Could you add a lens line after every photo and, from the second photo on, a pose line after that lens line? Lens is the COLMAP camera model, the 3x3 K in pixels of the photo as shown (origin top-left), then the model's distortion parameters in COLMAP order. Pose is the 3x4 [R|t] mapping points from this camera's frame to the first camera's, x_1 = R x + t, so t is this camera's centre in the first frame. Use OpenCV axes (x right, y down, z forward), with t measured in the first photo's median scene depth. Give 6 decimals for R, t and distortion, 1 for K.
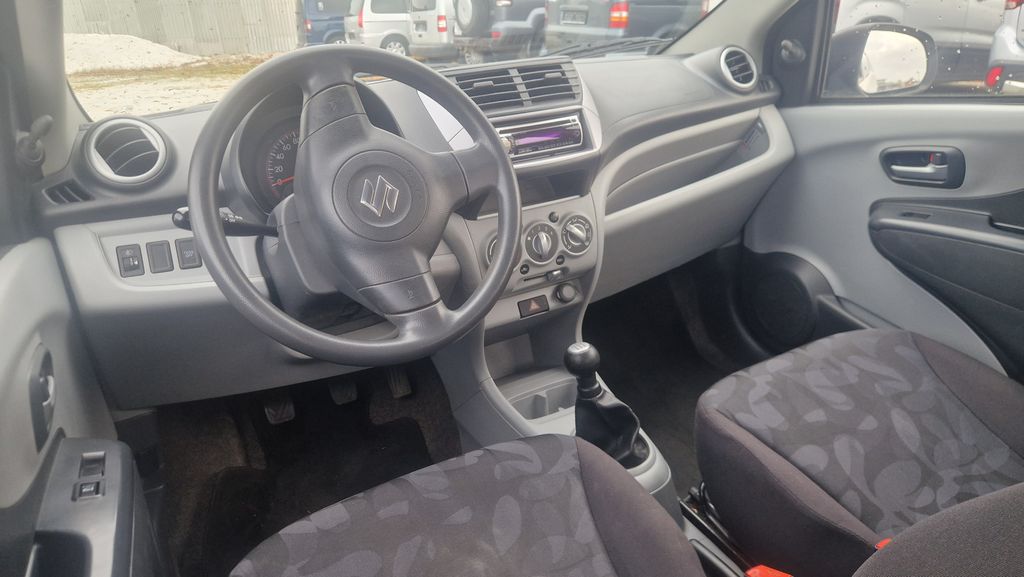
lens RADIAL K [[676.0, 0, 498.3], [0, 676.0, 286.8], [0, 0, 1]] dist [0.123162, -0.126130]
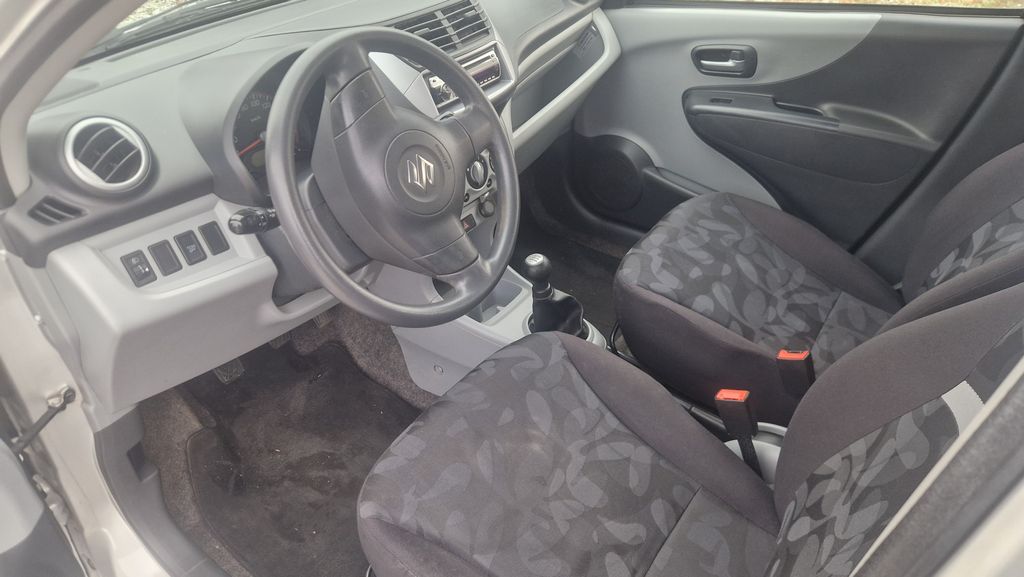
lens RADIAL K [[676.0, 0, 498.3], [0, 676.0, 286.8], [0, 0, 1]] dist [0.123162, -0.126130]
pose [[0.909267, -0.213484, 0.357292, -0.359292], [0.134616, 0.963139, 0.232899, -0.143564], [-0.393842, -0.163670, 0.904489, -0.061330]]
